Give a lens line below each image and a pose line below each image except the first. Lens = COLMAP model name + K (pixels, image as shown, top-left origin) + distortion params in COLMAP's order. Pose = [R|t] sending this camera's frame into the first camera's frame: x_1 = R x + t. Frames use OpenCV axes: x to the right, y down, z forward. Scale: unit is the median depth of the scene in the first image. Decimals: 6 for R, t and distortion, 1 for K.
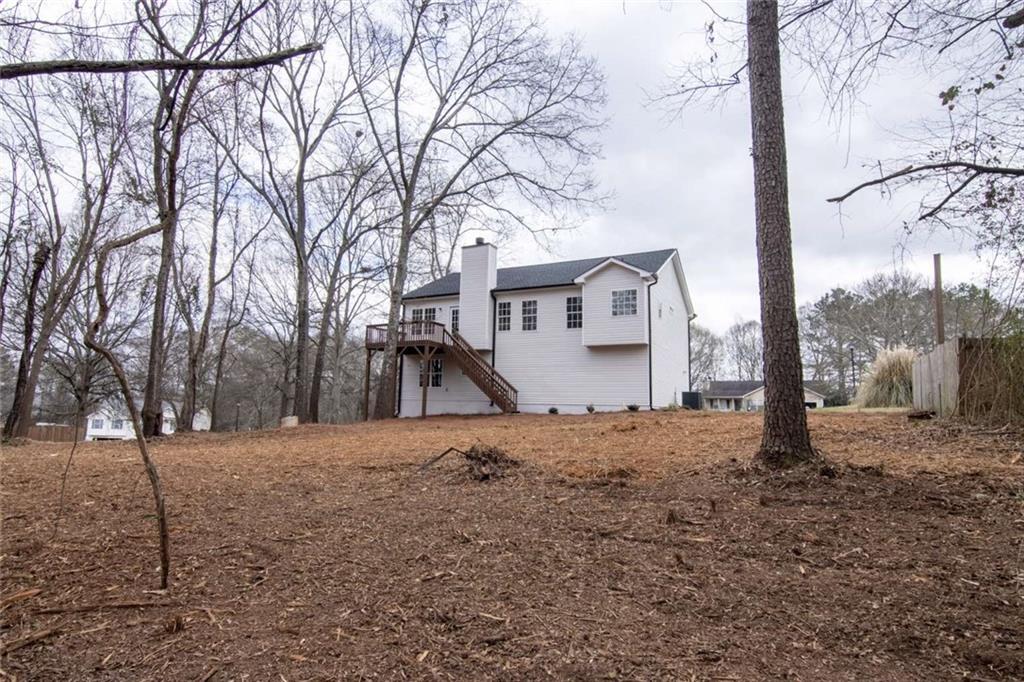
lens RADIAL K [[530.7, 0, 512.0], [0, 530.7, 341.0], [0, 0, 1]] dist [-0.002094, -0.017183]
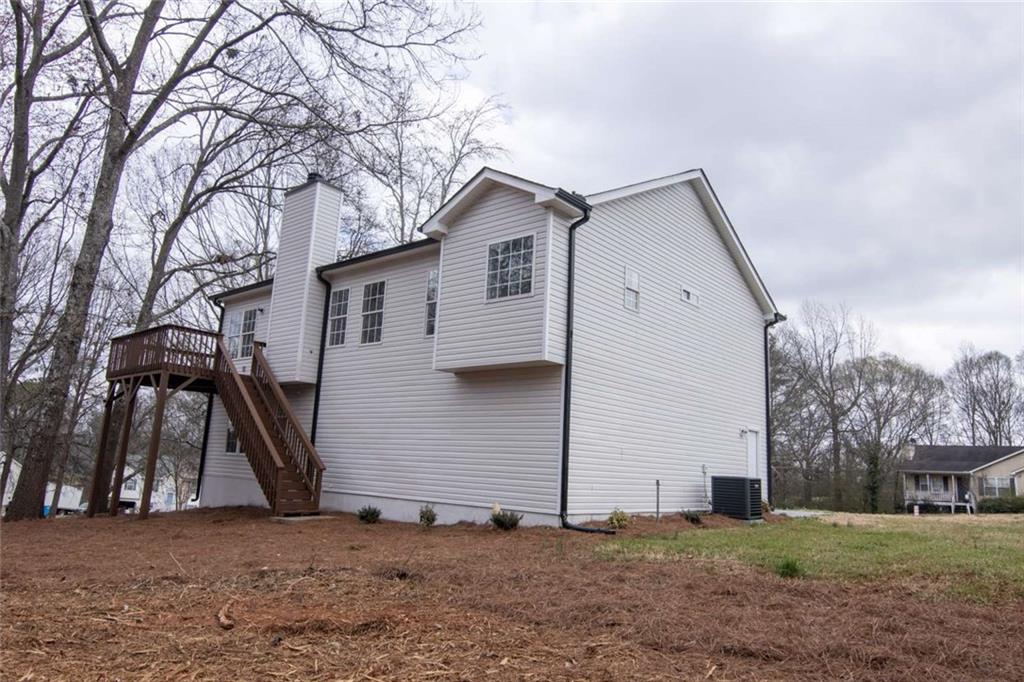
lens RADIAL K [[655.7, 0, 512.0], [0, 655.7, 341.0], [0, 0, 1]] dist [-0.004065, -0.002333]
pose [[0.974073, -0.016059, -0.225664, 0.290432], [0.000220, 0.997544, -0.070039, 0.020649], [0.226234, 0.068173, 0.971684, 0.428454]]
